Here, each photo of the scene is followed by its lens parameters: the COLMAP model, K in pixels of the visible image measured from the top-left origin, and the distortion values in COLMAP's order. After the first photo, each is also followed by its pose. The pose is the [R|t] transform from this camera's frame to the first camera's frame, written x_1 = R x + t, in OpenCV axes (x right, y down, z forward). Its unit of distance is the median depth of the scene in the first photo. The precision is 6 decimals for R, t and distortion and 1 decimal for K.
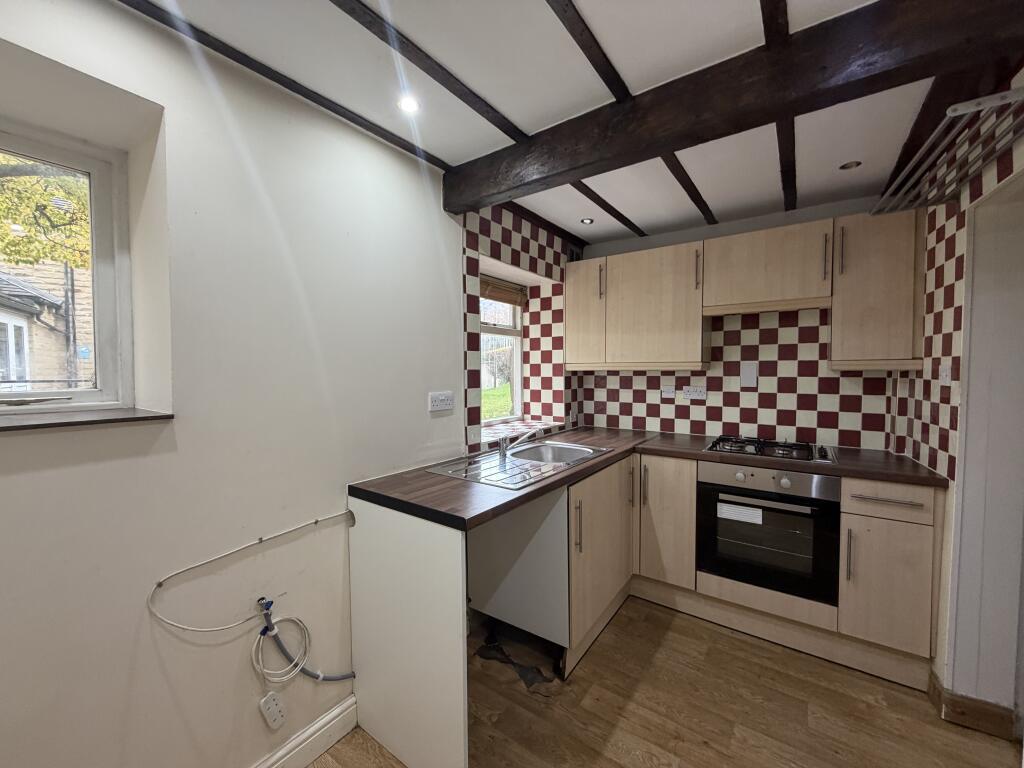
lens RADIAL K [[409.1, 0, 510.0], [0, 409.1, 383.4], [0, 0, 1]] dist [-0.000148, 0.000180]
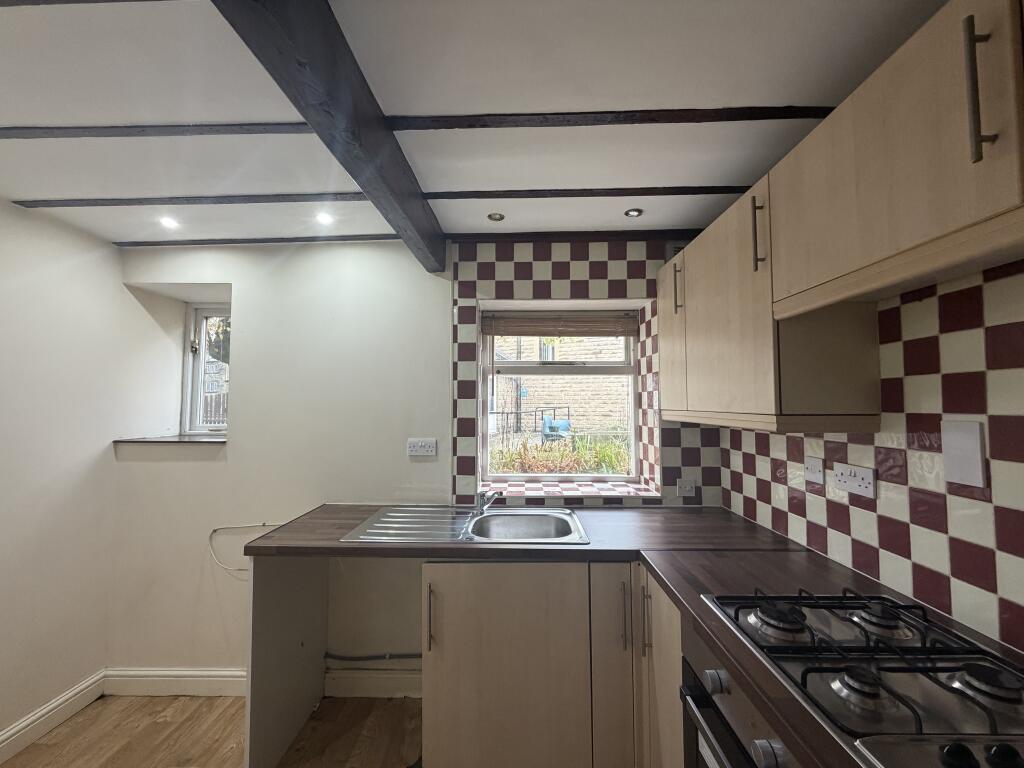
lens RADIAL K [[409.1, 0, 510.0], [0, 409.1, 383.4], [0, 0, 1]] dist [-0.000148, 0.000180]
pose [[0.566916, -0.037413, -0.822926, 0.770444], [-0.030397, 0.997338, -0.066283, -0.053517], [0.823215, 0.062591, 0.564269, 0.520071]]
